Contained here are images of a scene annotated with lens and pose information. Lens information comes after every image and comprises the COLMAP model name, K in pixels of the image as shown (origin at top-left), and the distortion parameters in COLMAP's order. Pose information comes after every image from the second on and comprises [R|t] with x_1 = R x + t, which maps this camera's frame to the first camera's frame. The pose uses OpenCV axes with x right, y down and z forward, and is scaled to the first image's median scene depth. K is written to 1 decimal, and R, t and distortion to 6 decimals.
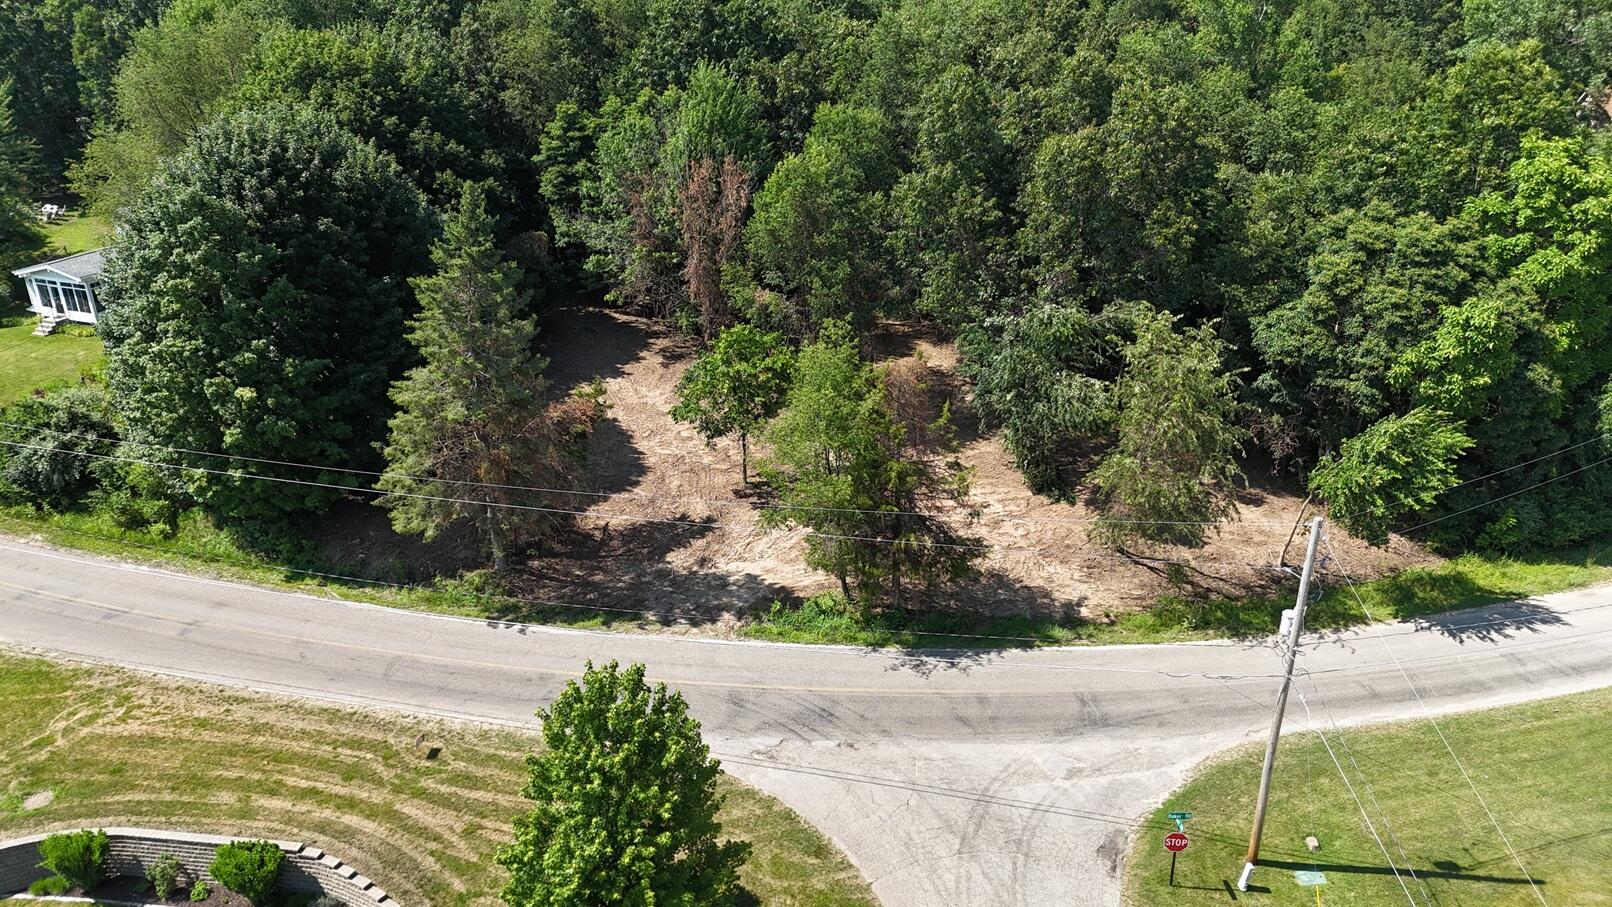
lens RADIAL K [[1179.8, 0, 808.1], [0, 1179.8, 457.1], [0, 0, 1]] dist [0.091863, -0.108902]
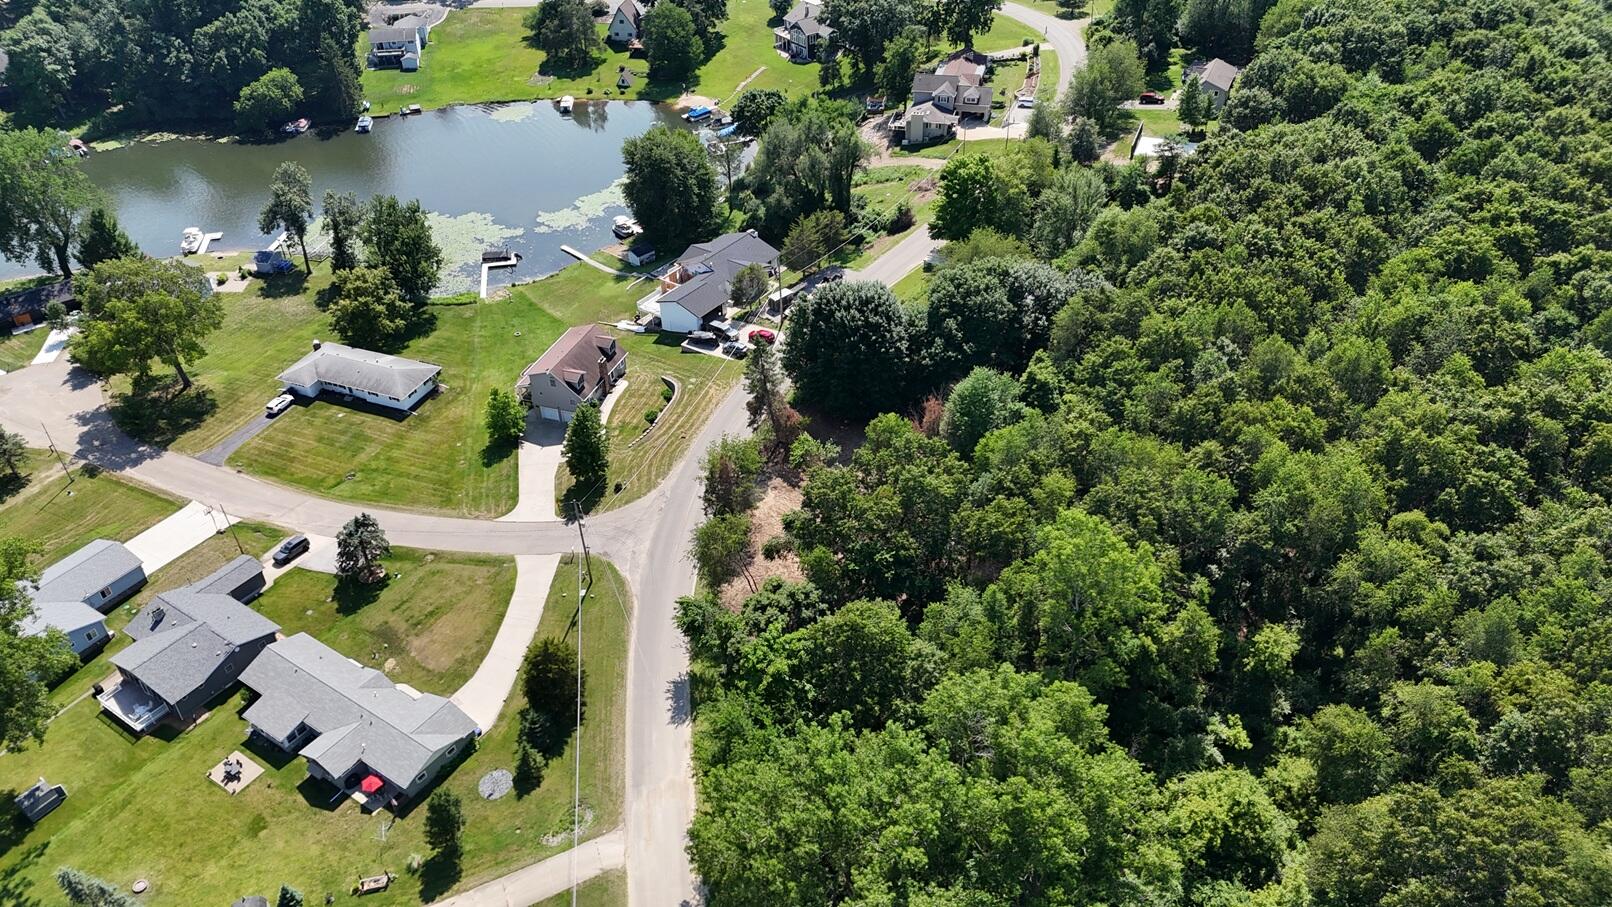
lens RADIAL K [[1179.8, 0, 808.1], [0, 1179.8, 457.1], [0, 0, 1]] dist [0.091863, -0.108902]
pose [[-0.186263, 0.601998, -0.776470, 2.331607], [-0.368899, 0.689626, 0.623161, -1.996583], [0.910615, 0.402510, 0.093625, 0.922847]]
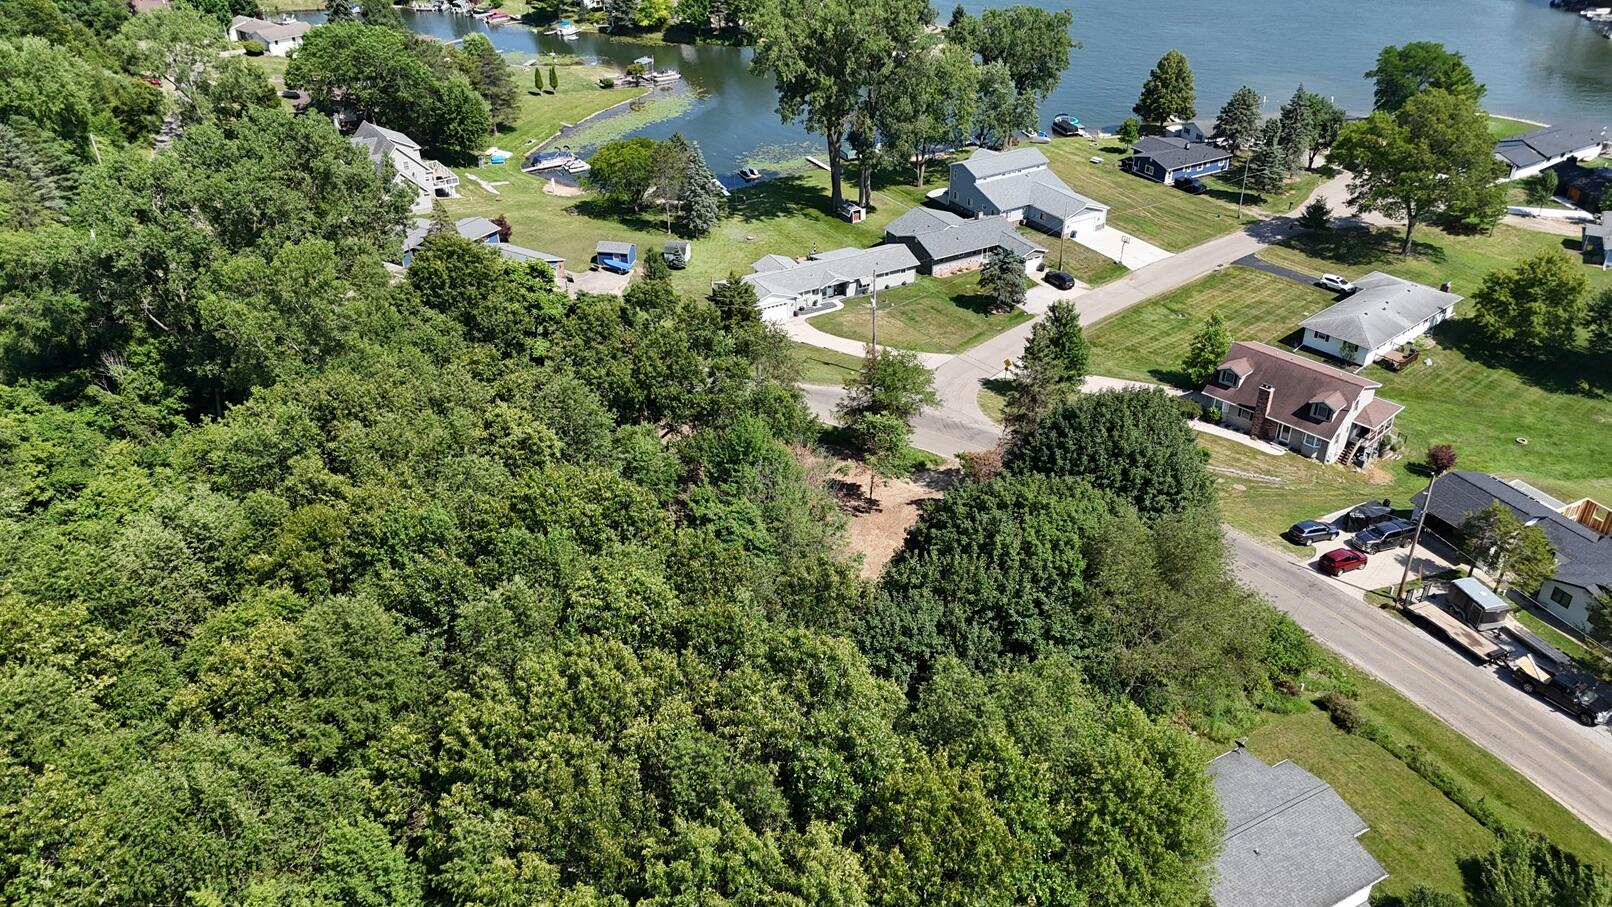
lens RADIAL K [[1179.8, 0, 808.1], [0, 1179.8, 457.1], [0, 0, 1]] dist [0.091863, -0.108902]
pose [[-0.783510, -0.303873, 0.542009, -1.151451], [0.273038, 0.615184, 0.739593, -1.722027], [-0.558178, 0.727468, -0.399034, 2.183948]]
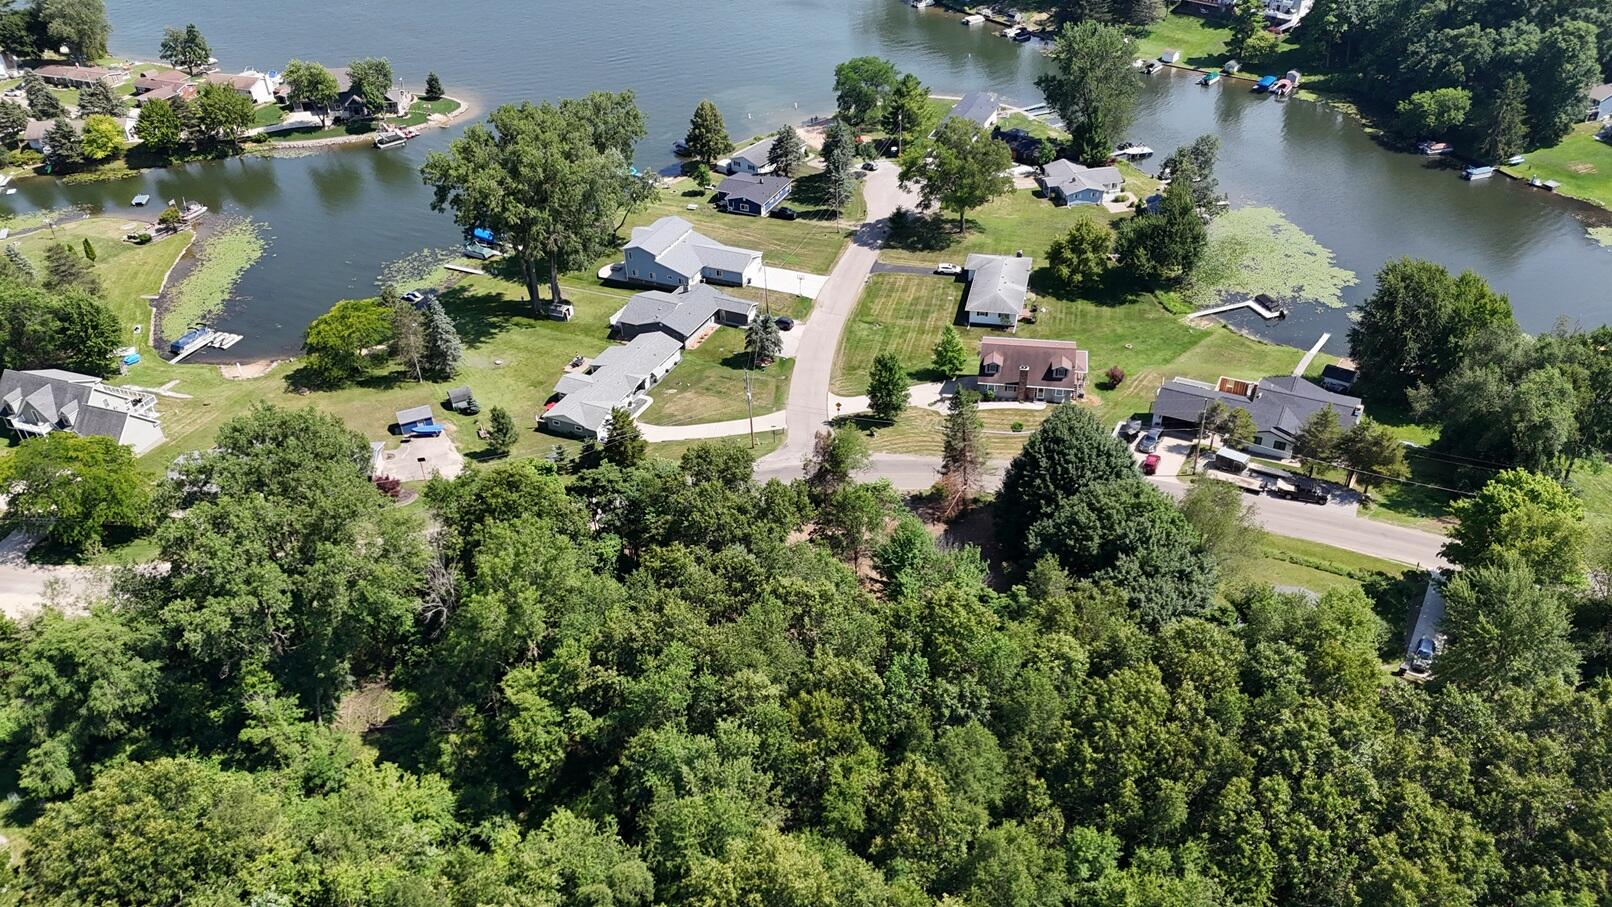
lens RADIAL K [[1179.8, 0, 808.1], [0, 1179.8, 457.1], [0, 0, 1]] dist [0.091863, -0.108902]
pose [[-0.998570, 0.017422, 0.050544, -0.035686], [0.052249, 0.518314, 0.853593, -2.708137], [-0.011326, 0.855013, -0.518483, 2.681977]]
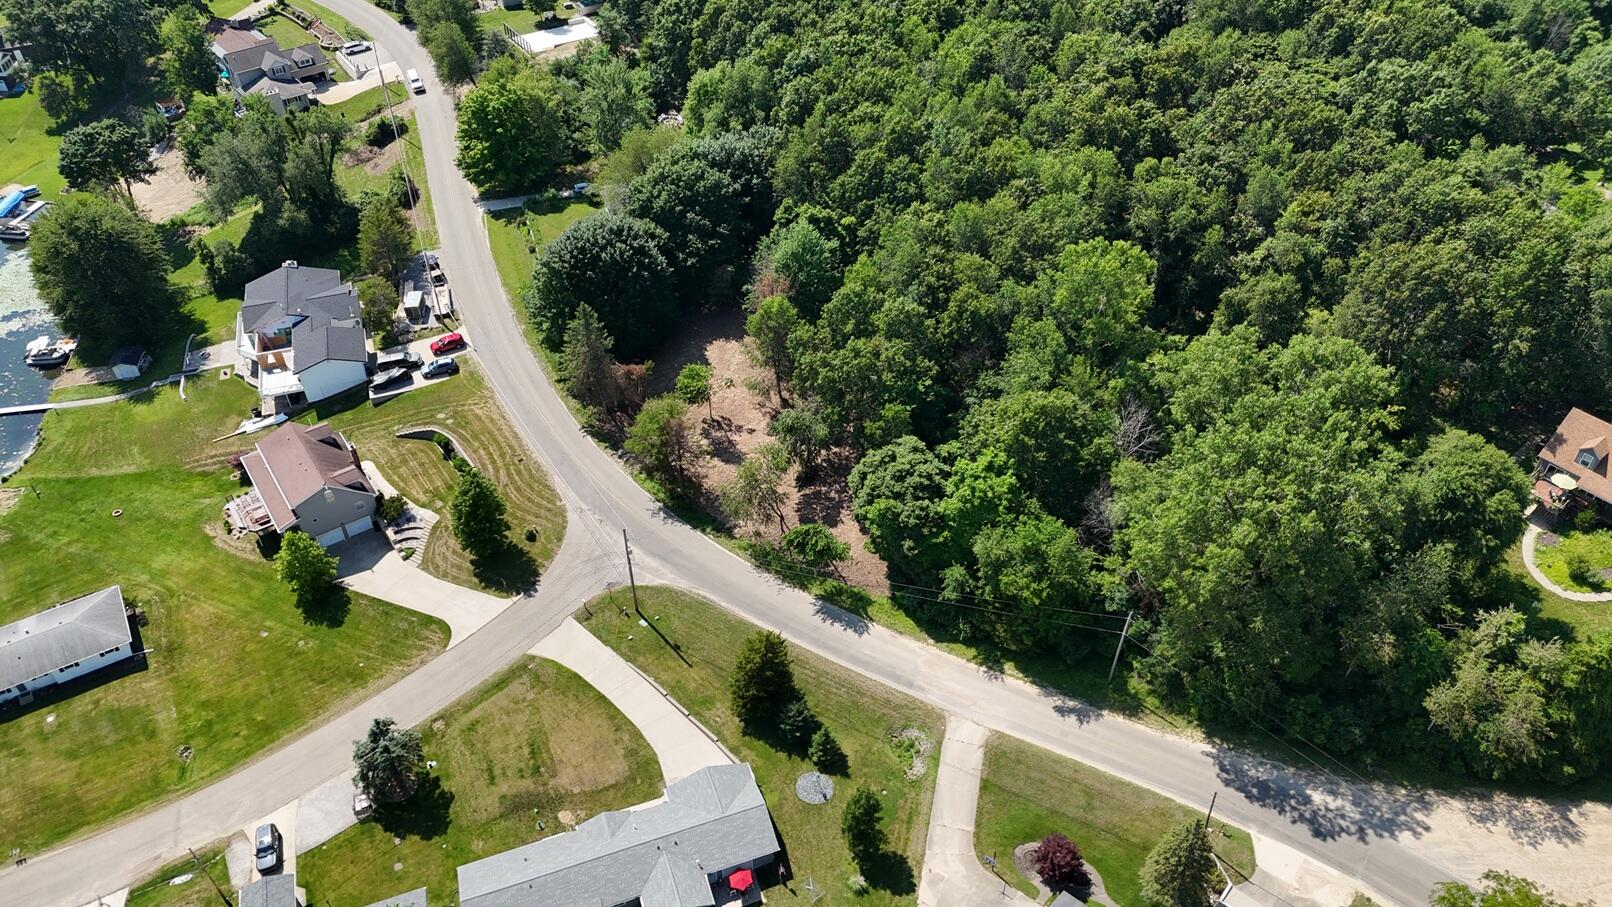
lens RADIAL K [[1179.8, 0, 808.1], [0, 1179.8, 457.1], [0, 0, 1]] dist [0.091863, -0.108902]
pose [[0.685625, 0.482034, -0.545492, 1.874980], [-0.292232, 0.868573, 0.400226, -1.215929], [0.666723, -0.114994, 0.736381, -0.852076]]
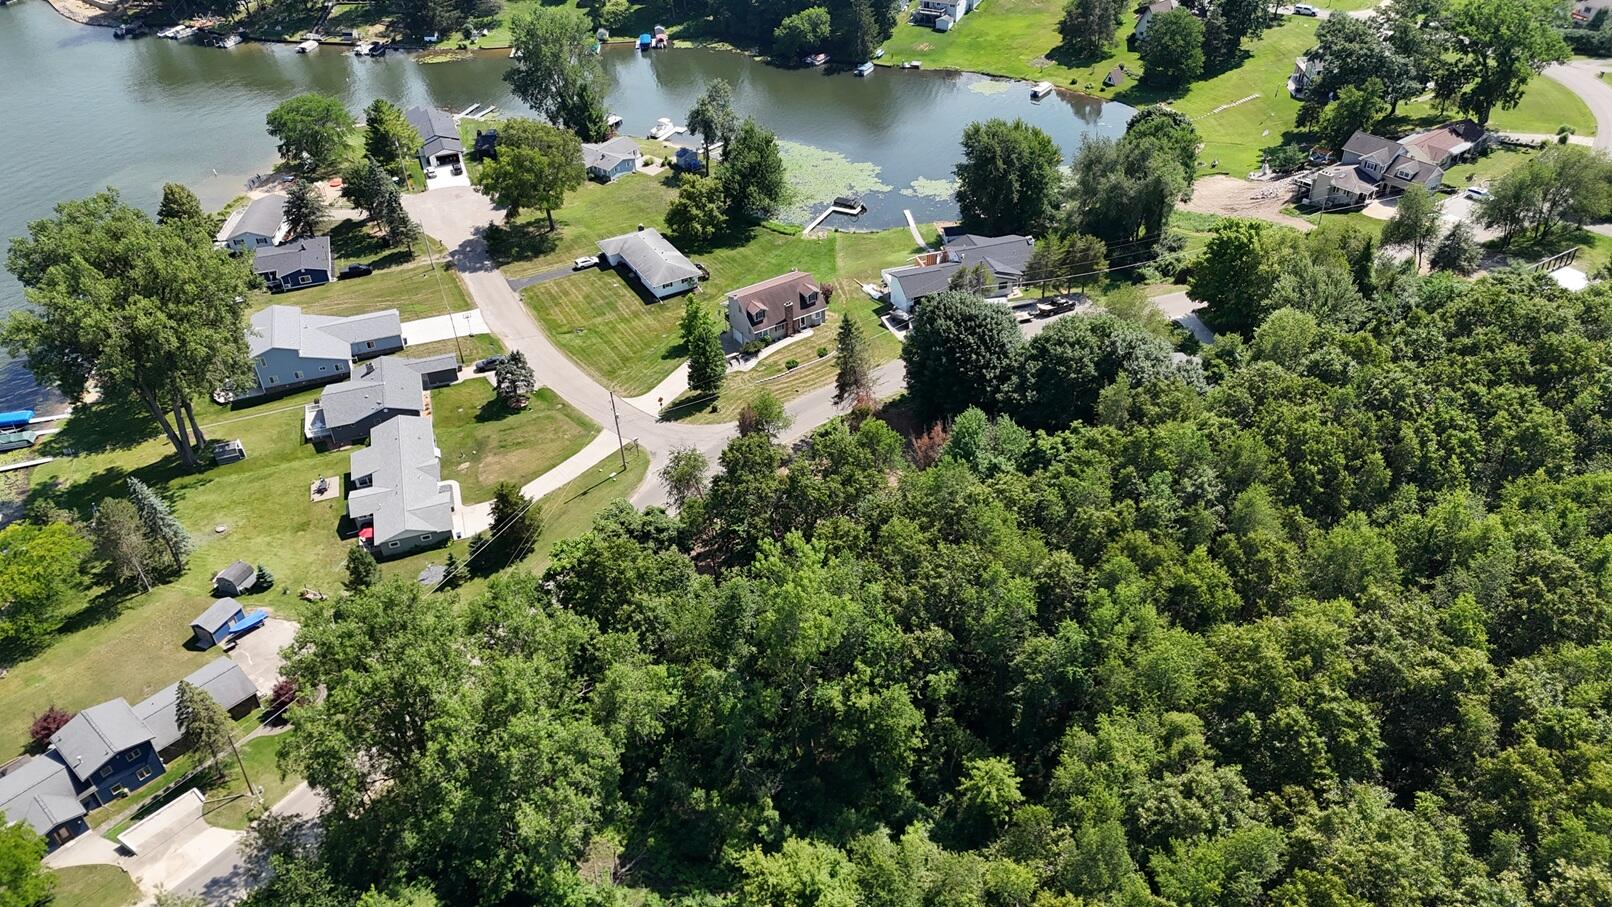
lens RADIAL K [[1179.8, 0, 808.1], [0, 1179.8, 457.1], [0, 0, 1]] dist [0.091863, -0.108902]
pose [[-0.751082, 0.420504, -0.508973, 1.620027], [-0.225452, 0.561223, 0.796367, -2.551258], [0.620522, 0.712886, -0.326720, 2.235143]]
